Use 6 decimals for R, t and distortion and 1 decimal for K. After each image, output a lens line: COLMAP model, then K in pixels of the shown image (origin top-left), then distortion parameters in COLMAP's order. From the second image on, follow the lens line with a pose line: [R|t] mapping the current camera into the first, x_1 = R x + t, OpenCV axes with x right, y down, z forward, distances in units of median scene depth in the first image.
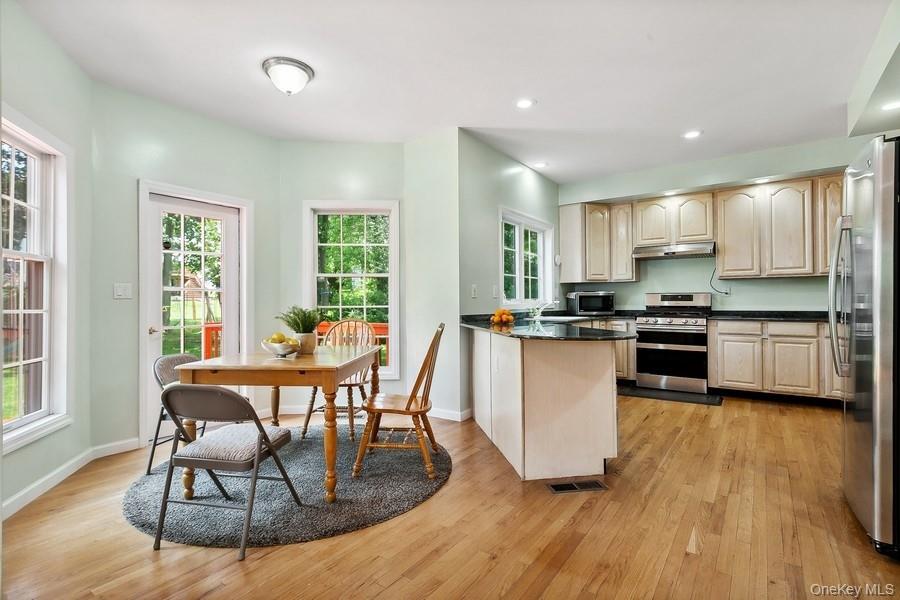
lens RADIAL K [[432.1, 0, 444.3], [0, 432.1, 297.3], [0, 0, 1]] dist [0.000756, 0.000503]
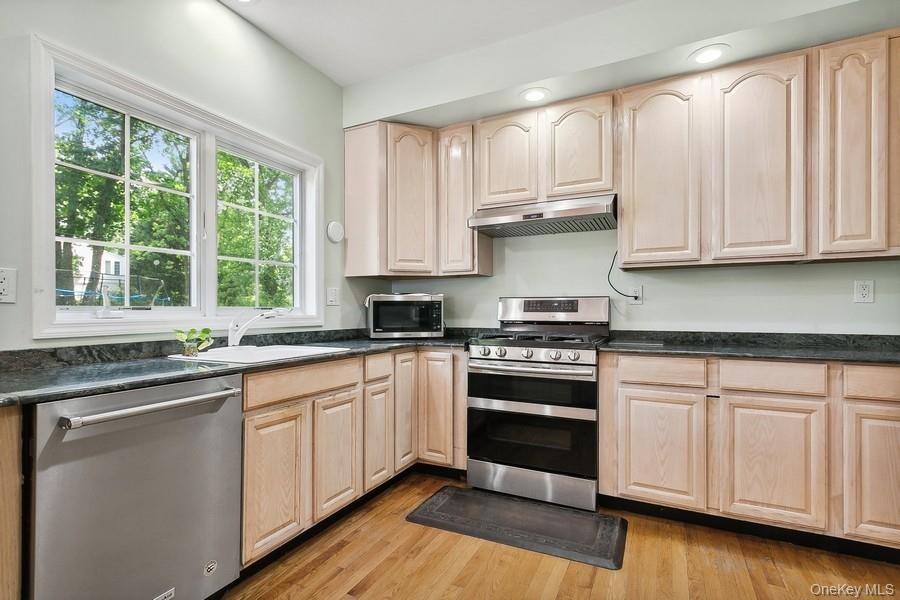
lens RADIAL K [[432.1, 0, 445.3], [0, 432.1, 311.1], [0, 0, 1]] dist [0.000756, 0.000503]
pose [[0.986961, 0.000495, 0.160959, 0.353954], [-0.002988, 0.999879, 0.015247, 0.000265], [-0.160932, -0.015529, 0.986843, 0.541194]]
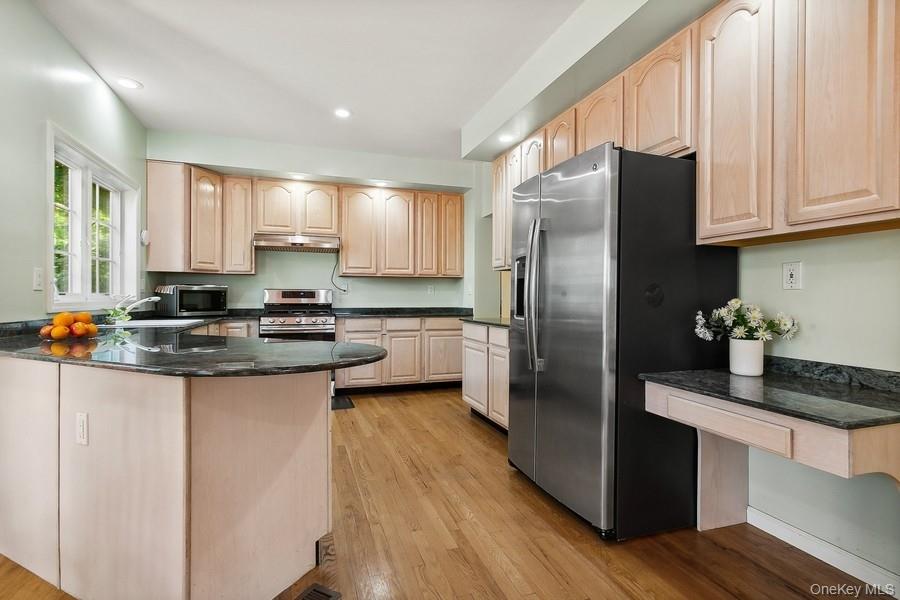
lens RADIAL K [[432.1, 0, 449.8], [0, 432.1, 296.3], [0, 0, 1]] dist [0.000756, 0.000503]
pose [[0.574611, 0.009314, 0.818374, -0.023730], [-0.013335, 0.999909, -0.002018, 0.002735], [-0.818318, -0.009753, 0.574683, 0.239736]]
